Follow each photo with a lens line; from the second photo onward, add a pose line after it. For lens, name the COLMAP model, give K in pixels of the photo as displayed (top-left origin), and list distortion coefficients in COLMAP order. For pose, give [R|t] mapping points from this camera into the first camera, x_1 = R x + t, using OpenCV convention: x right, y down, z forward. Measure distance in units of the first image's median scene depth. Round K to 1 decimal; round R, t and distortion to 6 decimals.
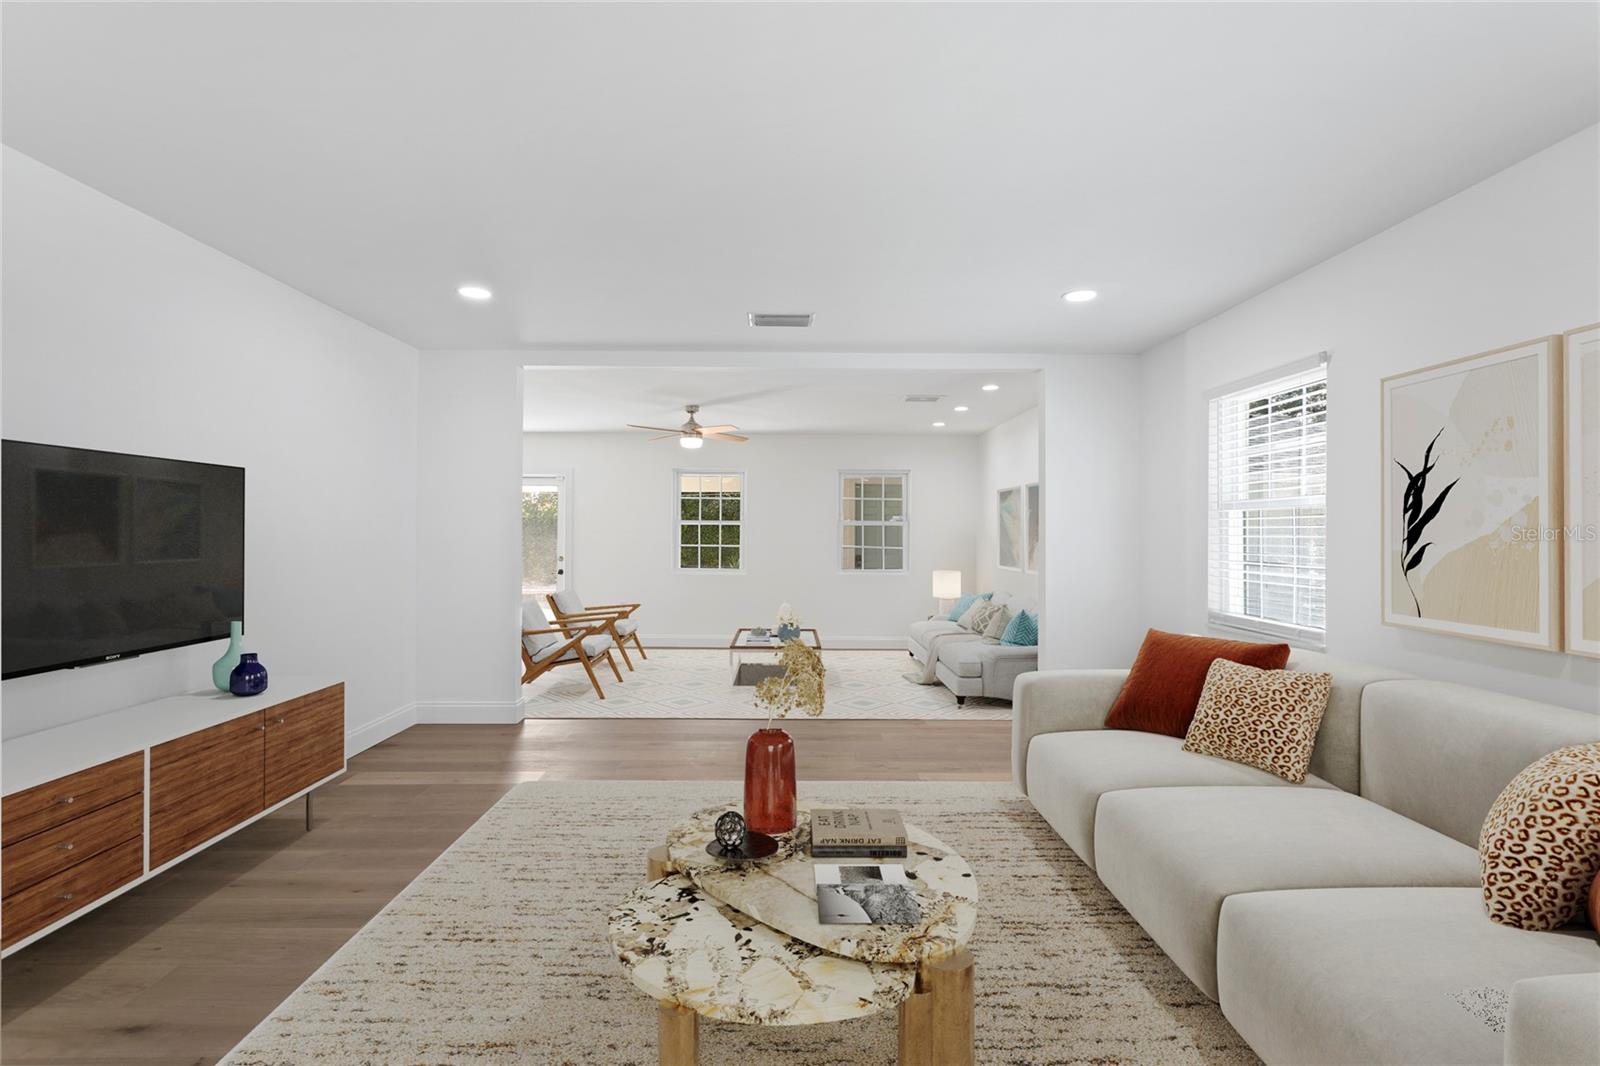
lens RADIAL K [[756.7, 0, 804.7], [0, 756.7, 538.0], [0, 0, 1]] dist [0.009256, 0.000049]
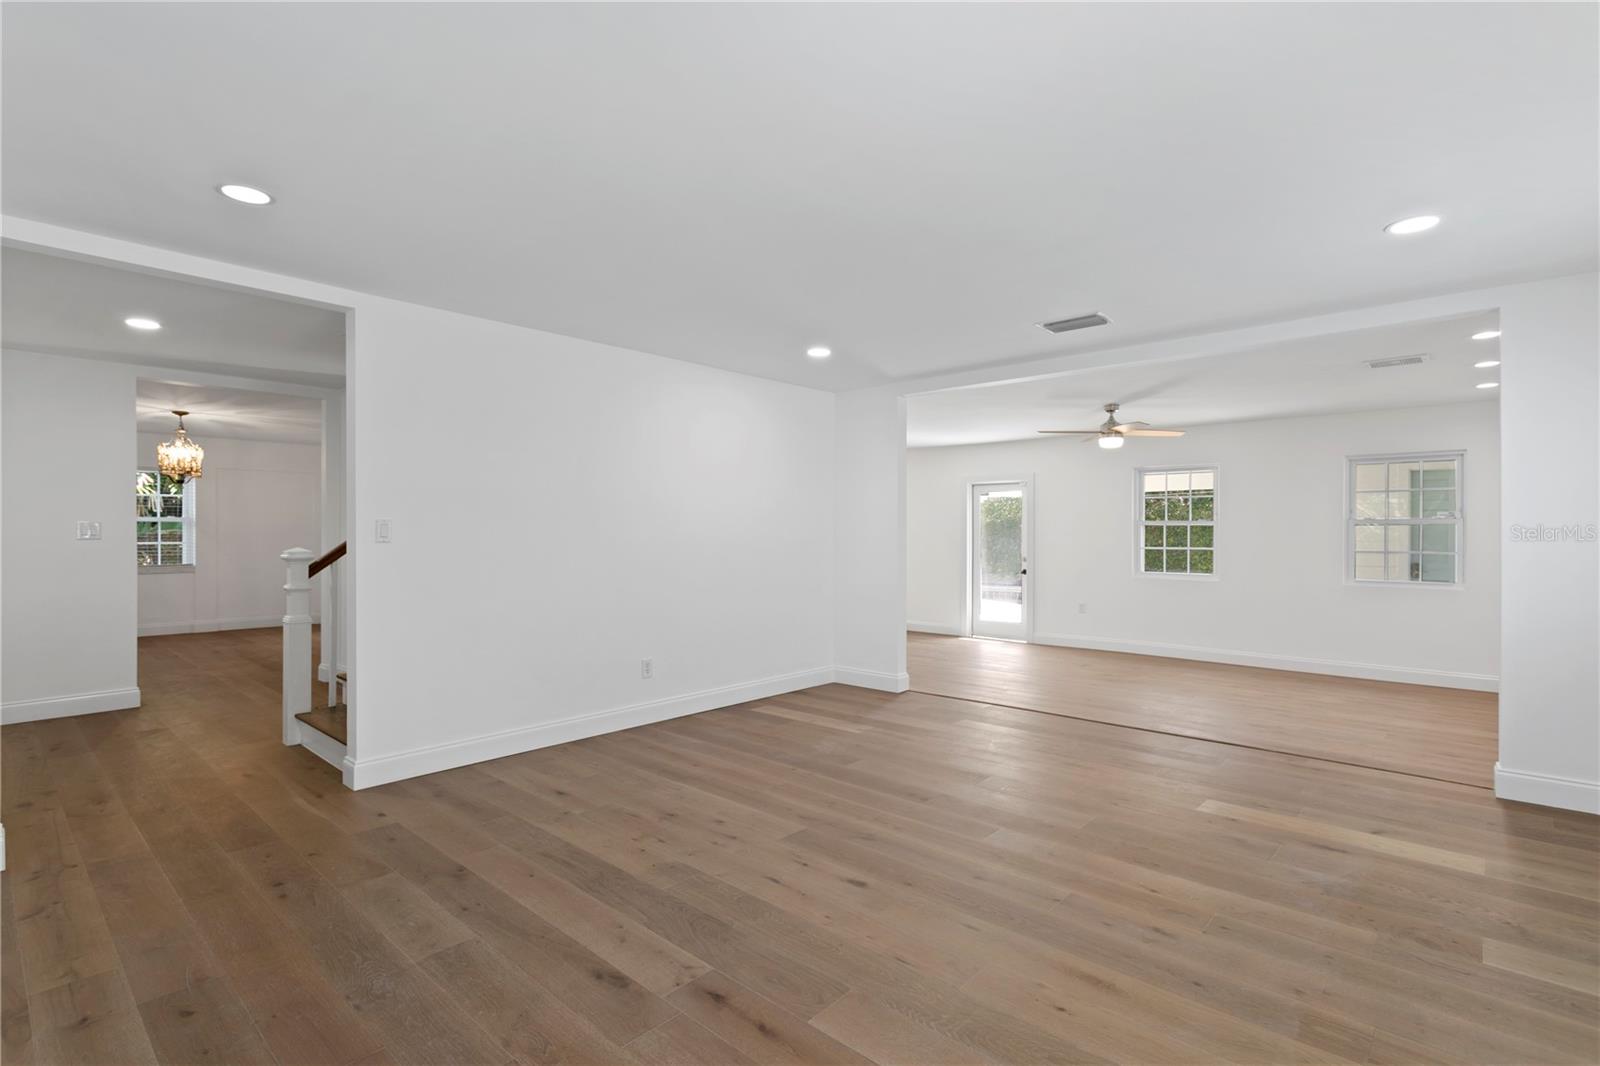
lens RADIAL K [[756.7, 0, 797.9], [0, 756.7, 539.3], [0, 0, 1]] dist [0.009256, 0.000049]
pose [[0.737020, 0.001334, -0.675870, 0.547181], [-0.002579, 0.999996, -0.000838, 0.003960], [0.675866, 0.002361, 0.737020, 0.006420]]
